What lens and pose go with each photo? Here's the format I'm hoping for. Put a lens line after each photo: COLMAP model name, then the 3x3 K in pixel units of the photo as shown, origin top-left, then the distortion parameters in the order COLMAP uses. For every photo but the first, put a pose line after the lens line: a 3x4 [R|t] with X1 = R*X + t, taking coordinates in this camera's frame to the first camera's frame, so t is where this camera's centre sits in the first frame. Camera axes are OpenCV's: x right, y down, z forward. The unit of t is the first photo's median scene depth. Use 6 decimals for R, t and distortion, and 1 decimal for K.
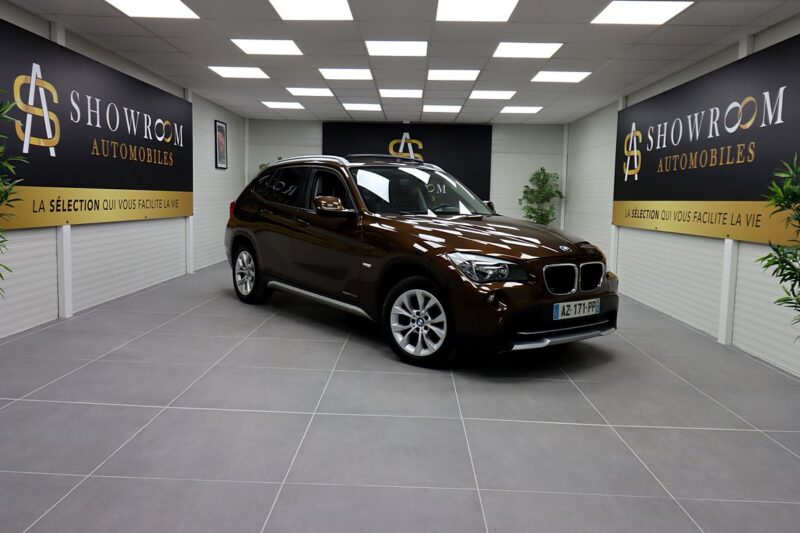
lens RADIAL K [[621.4, 0, 401.9], [0, 621.4, 260.3], [0, 0, 1]] dist [0.005687, 0.005849]
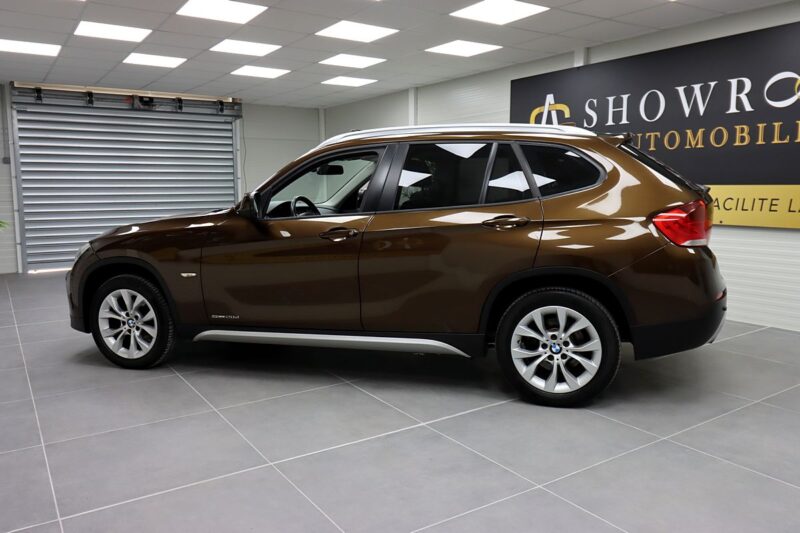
lens RADIAL K [[633.4, 0, 402.9], [0, 633.4, 265.8], [0, 0, 1]] dist [0.005791, -0.002276]
pose [[-0.828371, 0.050892, -0.557863, 0.363953], [-0.069761, 0.978740, 0.192875, -0.154331], [0.555819, 0.198689, -0.807210, 1.587847]]
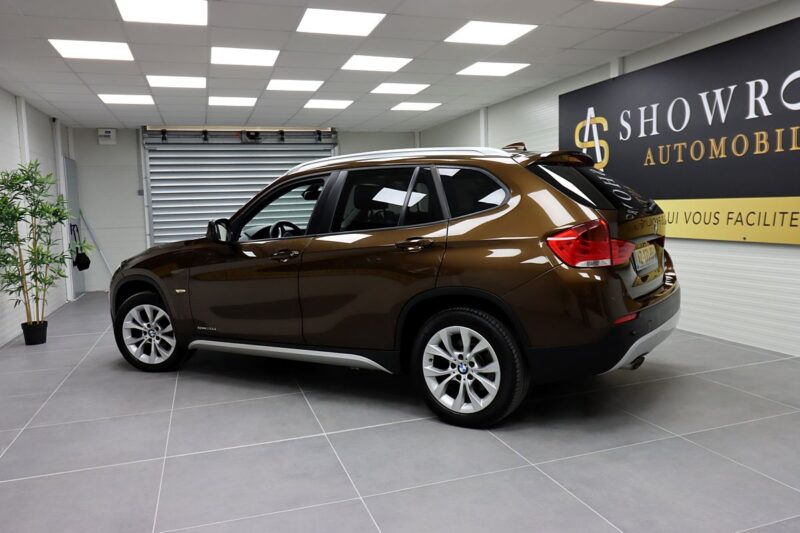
lens RADIAL K [[633.4, 0, 402.9], [0, 633.4, 265.8], [0, 0, 1]] dist [0.005791, -0.002276]
pose [[-0.947387, 0.037197, -0.317922, 0.172250], [-0.021469, 0.983604, 0.179060, -0.173893], [0.319370, 0.176464, -0.931055, 1.716178]]
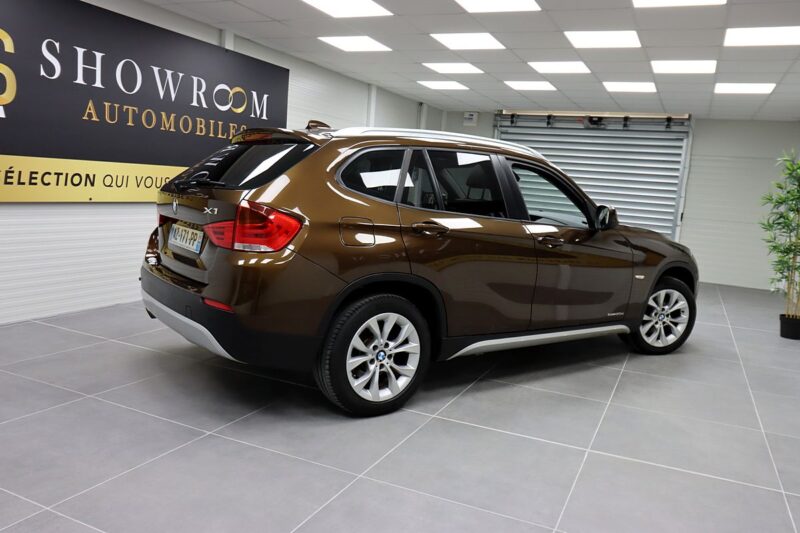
lens RADIAL K [[621.4, 0, 401.9], [0, 621.4, 260.3], [0, 0, 1]] dist [0.005687, 0.005849]
pose [[0.911838, 0.090226, -0.400514, 0.225824], [-0.086503, 0.995875, 0.027407, -0.039073], [0.401335, 0.009654, 0.915881, 0.383687]]
